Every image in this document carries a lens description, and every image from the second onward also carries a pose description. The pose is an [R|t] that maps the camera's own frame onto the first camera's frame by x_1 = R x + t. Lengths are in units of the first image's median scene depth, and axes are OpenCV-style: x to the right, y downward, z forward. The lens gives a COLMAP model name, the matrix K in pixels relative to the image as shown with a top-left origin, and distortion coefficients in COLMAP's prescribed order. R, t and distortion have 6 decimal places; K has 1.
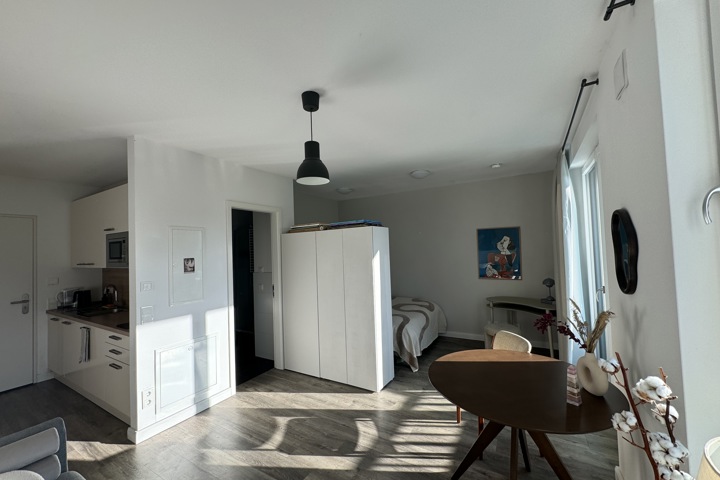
lens RADIAL K [[288.9, 0, 360.0], [0, 288.9, 240.0], [0, 0, 1]] dist [-0.002095, -0.000167]
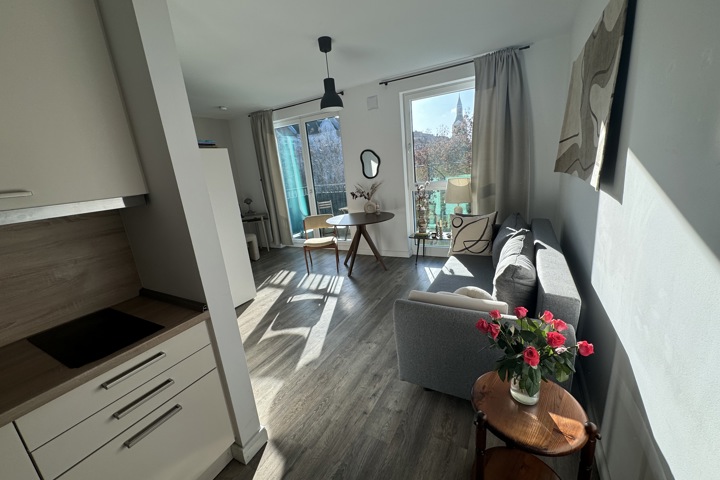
lens RADIAL K [[288.9, 0, 360.0], [0, 288.9, 240.0], [0, 0, 1]] dist [-0.002095, -0.000167]
pose [[-0.042135, -0.202952, 0.978282, -1.275326], [0.059360, 0.976913, 0.205225, 0.104200], [-0.997347, 0.066718, -0.029115, 0.717797]]
